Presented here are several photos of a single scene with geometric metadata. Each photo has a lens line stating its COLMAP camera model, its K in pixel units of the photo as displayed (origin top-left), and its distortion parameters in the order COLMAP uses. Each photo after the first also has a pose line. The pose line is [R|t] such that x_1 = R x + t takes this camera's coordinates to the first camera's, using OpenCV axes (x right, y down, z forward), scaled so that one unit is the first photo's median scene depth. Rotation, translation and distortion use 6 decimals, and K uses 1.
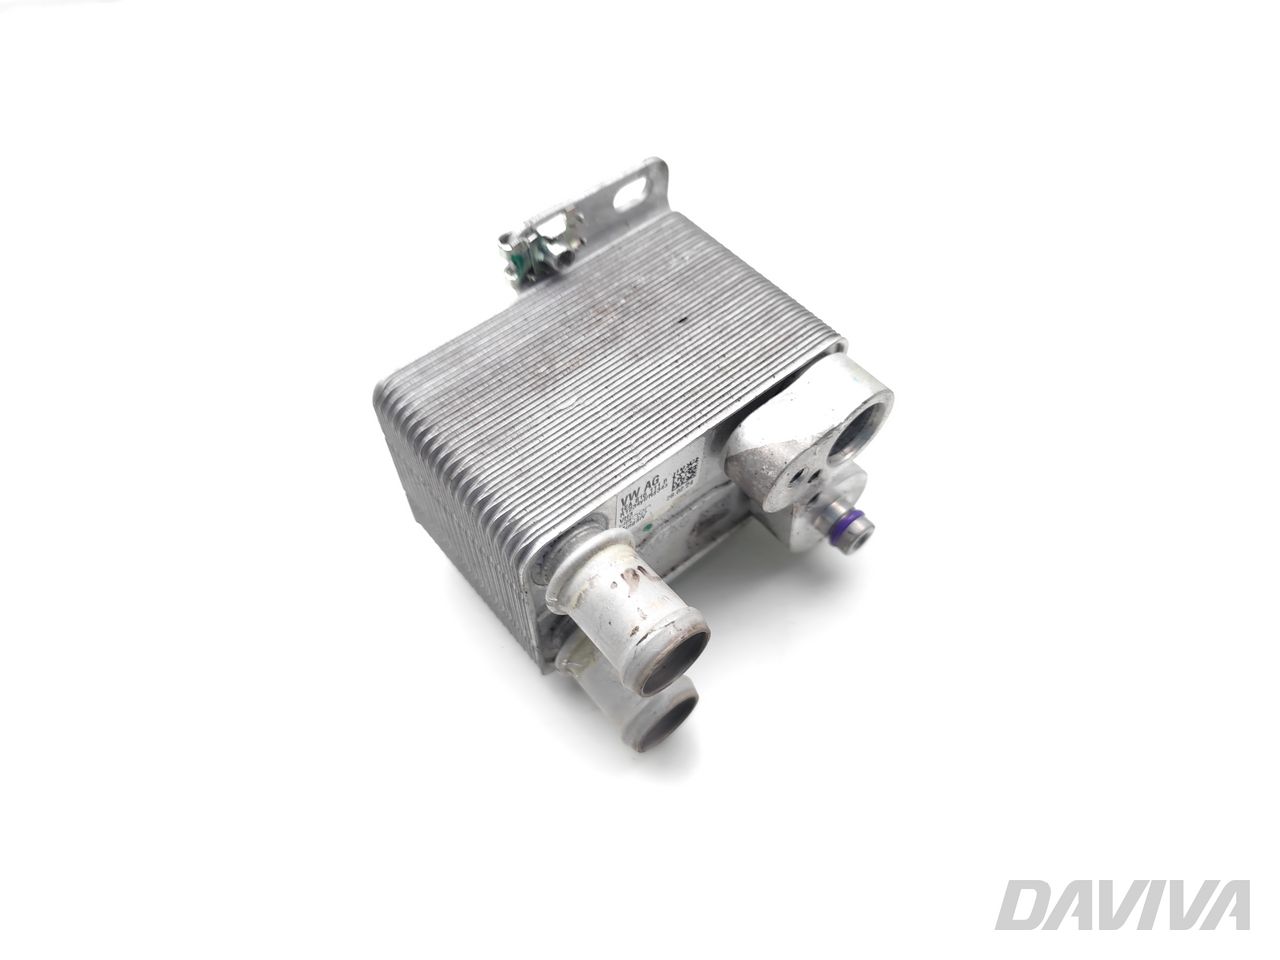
lens RADIAL K [[918.6, 0, 640.0], [0, 918.6, 480.0], [0, 0, 1]] dist [0.002504, 0.000037]
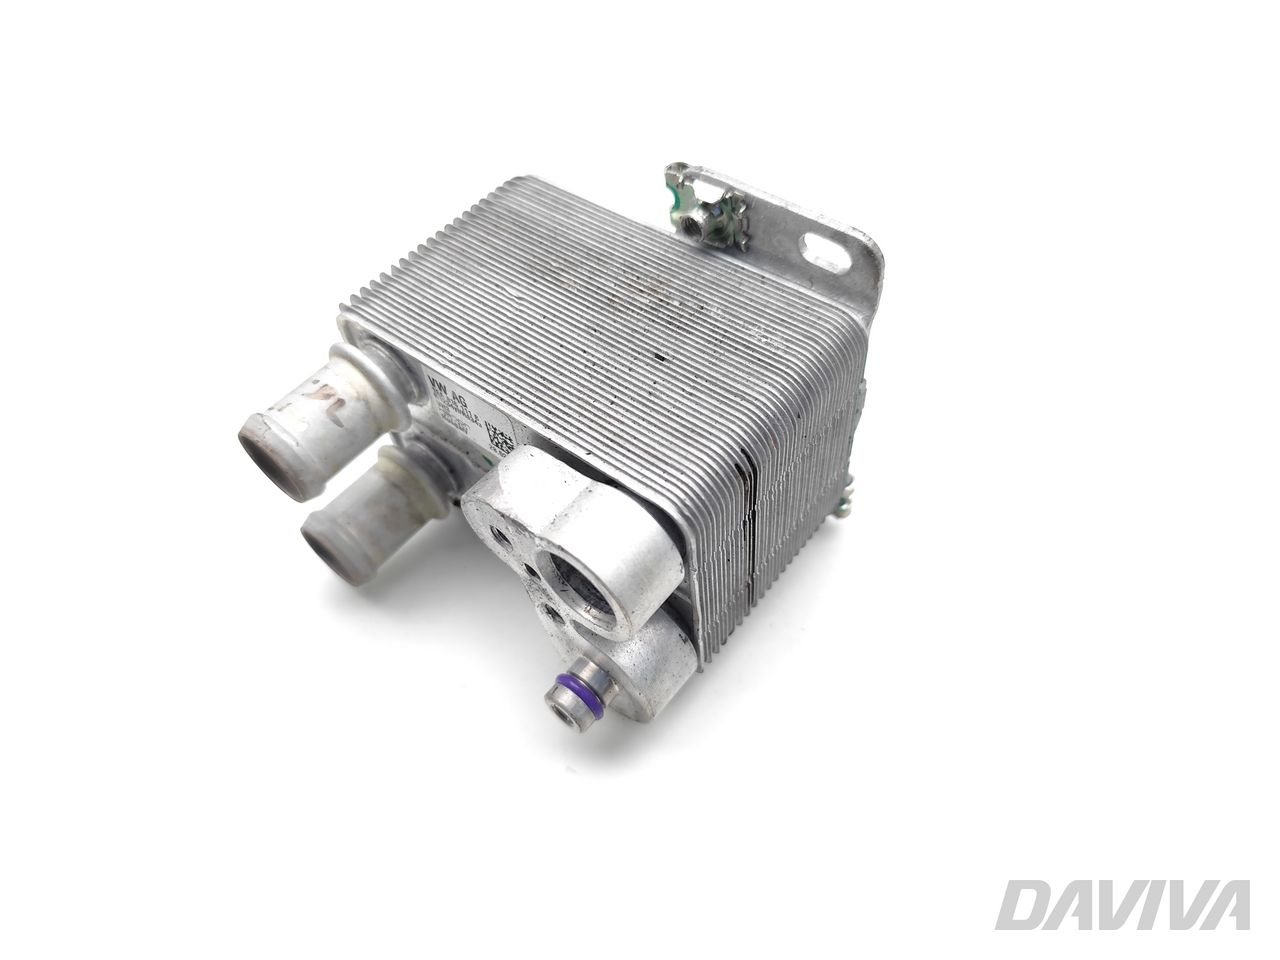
lens RADIAL K [[918.6, 0, 640.0], [0, 918.6, 480.0], [0, 0, 1]] dist [0.002504, 0.000037]
pose [[0.202041, 0.780876, -0.591111, 0.628457], [-0.766261, 0.501921, 0.401148, -0.443875], [0.609938, 0.371897, 0.699763, 0.459288]]
